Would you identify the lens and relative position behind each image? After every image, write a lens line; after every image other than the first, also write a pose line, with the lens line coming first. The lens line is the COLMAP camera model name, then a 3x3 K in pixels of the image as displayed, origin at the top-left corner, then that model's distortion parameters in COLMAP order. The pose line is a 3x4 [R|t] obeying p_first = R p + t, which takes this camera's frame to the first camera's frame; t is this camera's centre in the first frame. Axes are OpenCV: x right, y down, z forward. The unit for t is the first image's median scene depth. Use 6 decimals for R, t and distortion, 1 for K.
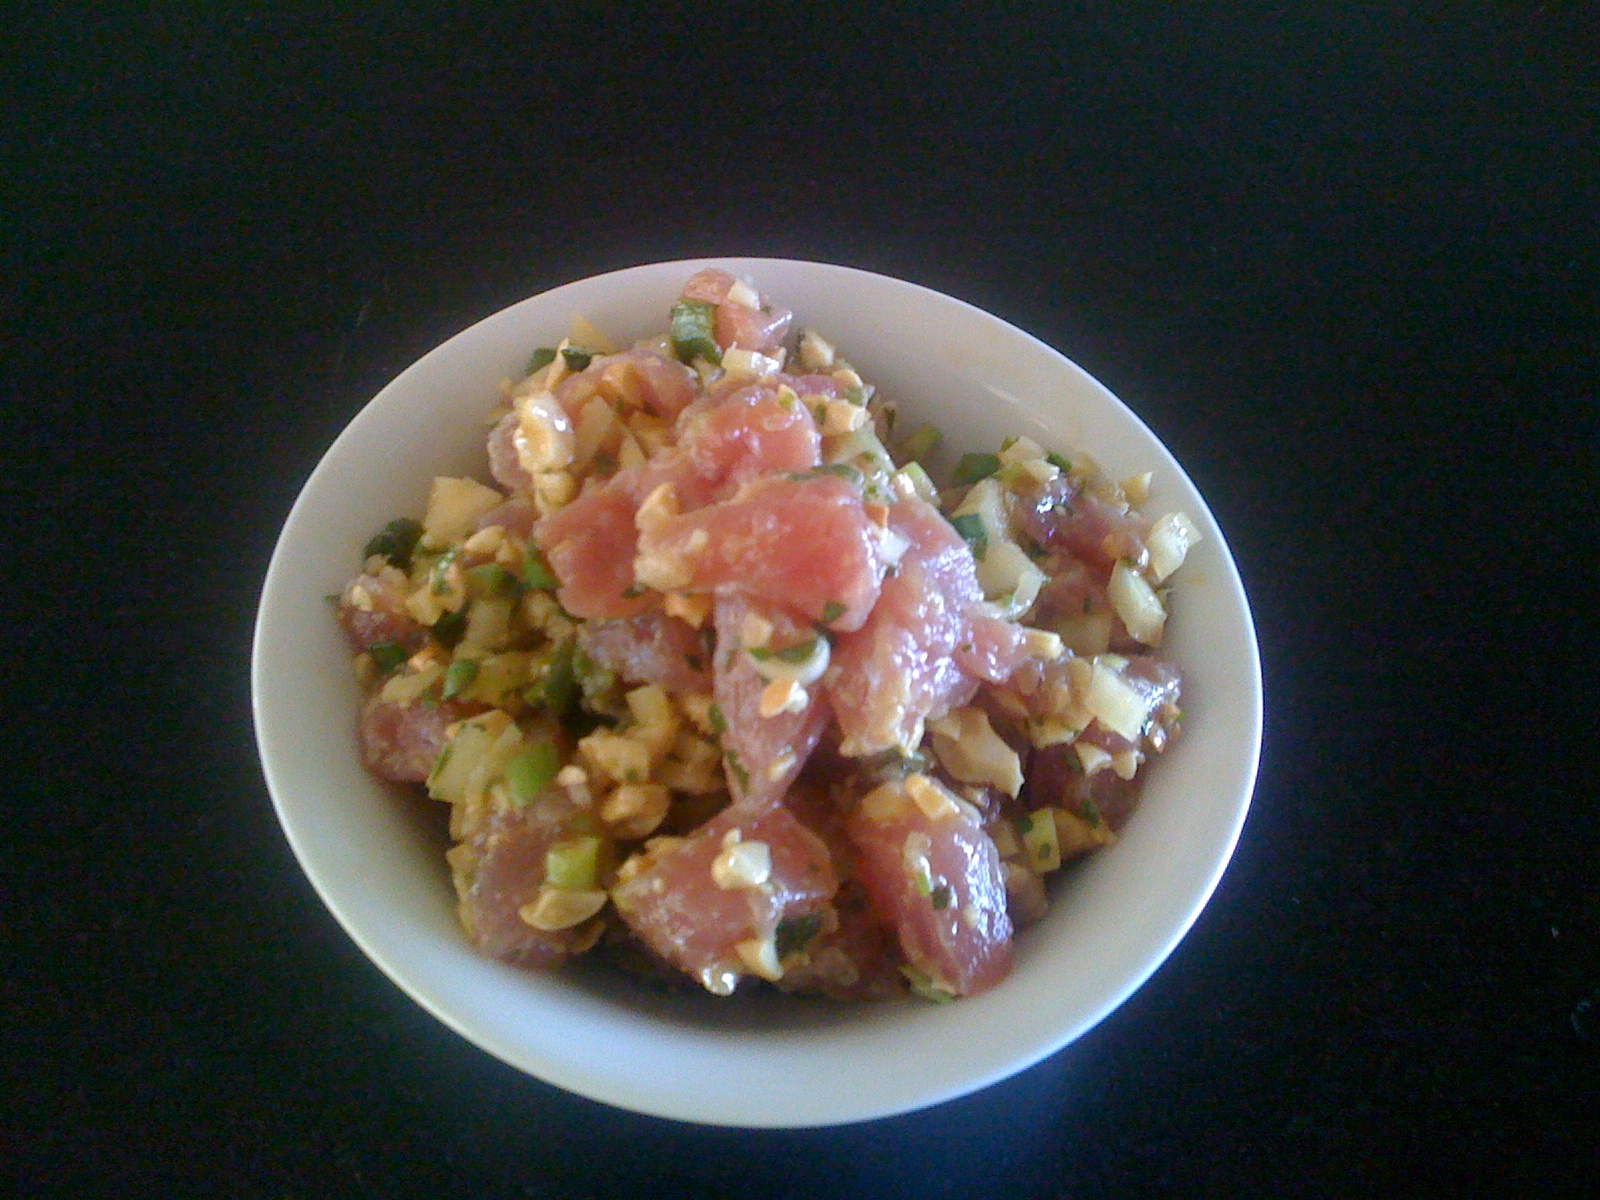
lens RADIAL K [[1585.2, 0, 800.0], [0, 1585.2, 600.0], [0, 0, 1]] dist [-0.006719, -0.008167]
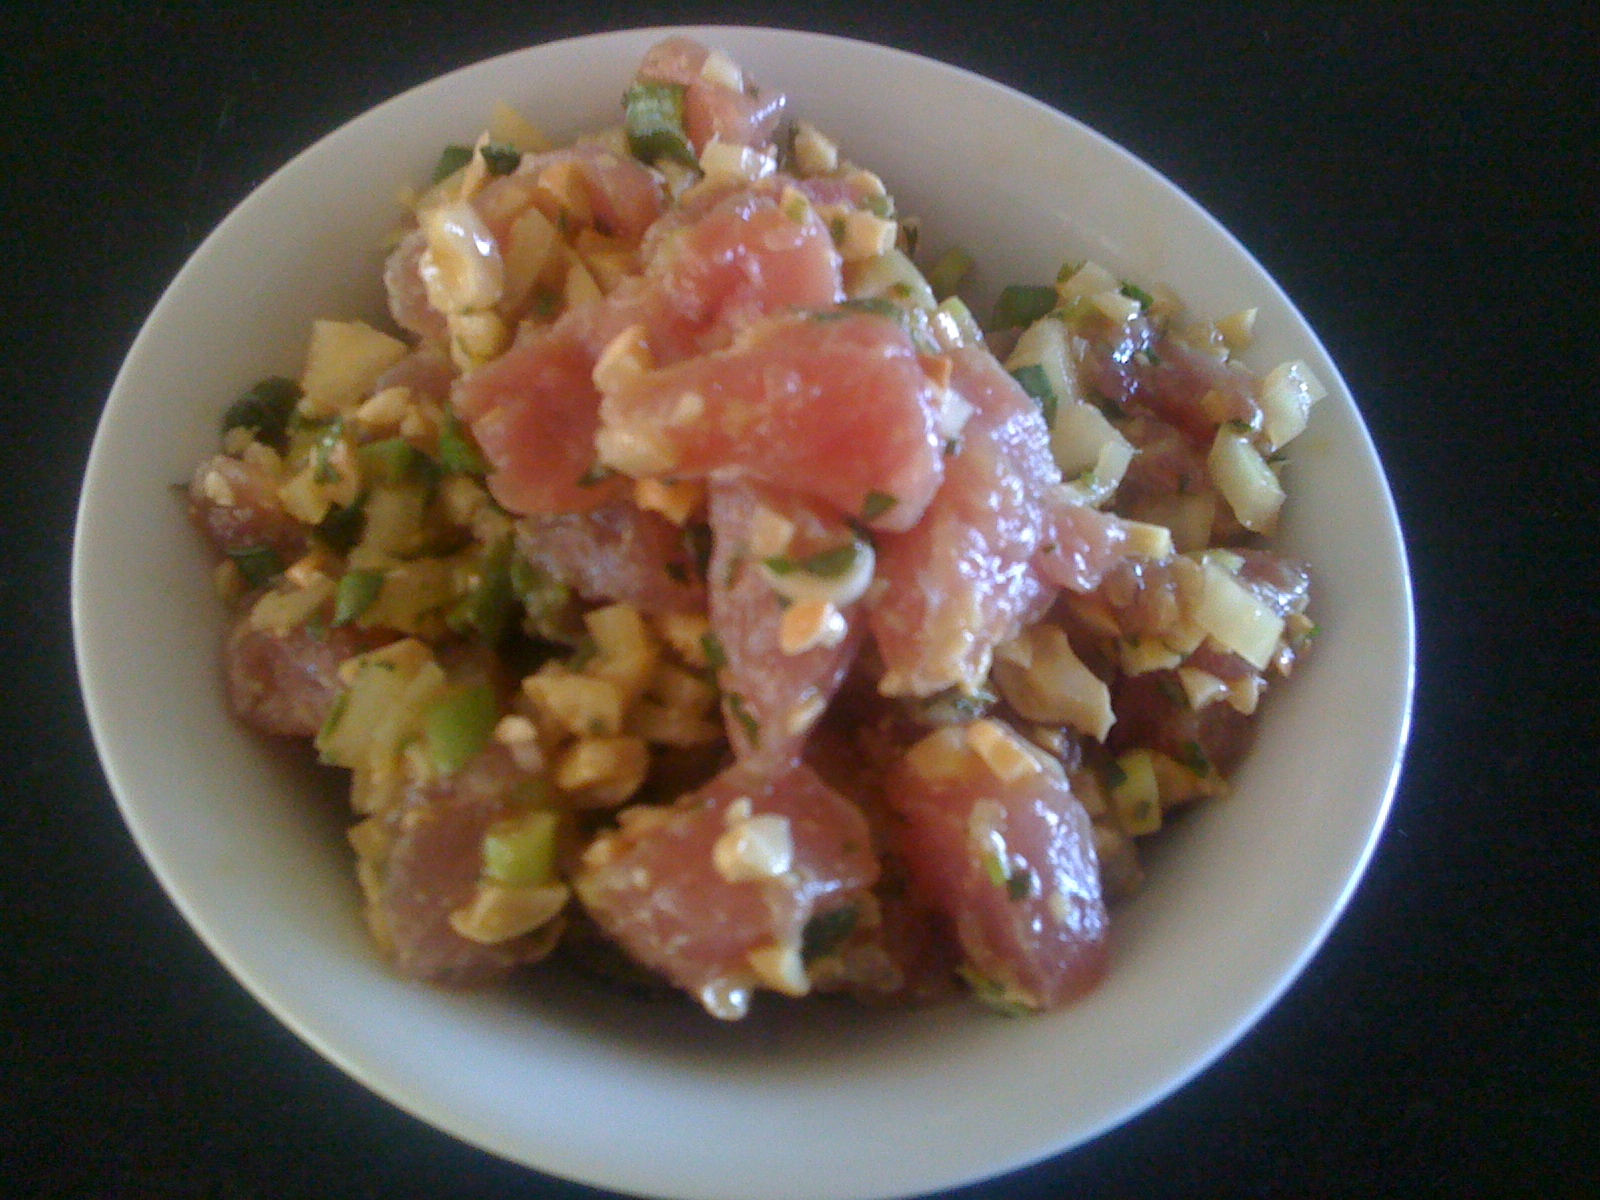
lens RADIAL K [[1585.2, 0, 800.0], [0, 1585.2, 600.0], [0, 0, 1]] dist [-0.006719, -0.008167]
pose [[0.998389, -0.016827, 0.054186, -0.049072], [0.011465, 0.995141, 0.097790, -0.018868], [-0.055568, -0.097011, 0.993731, 0.256834]]
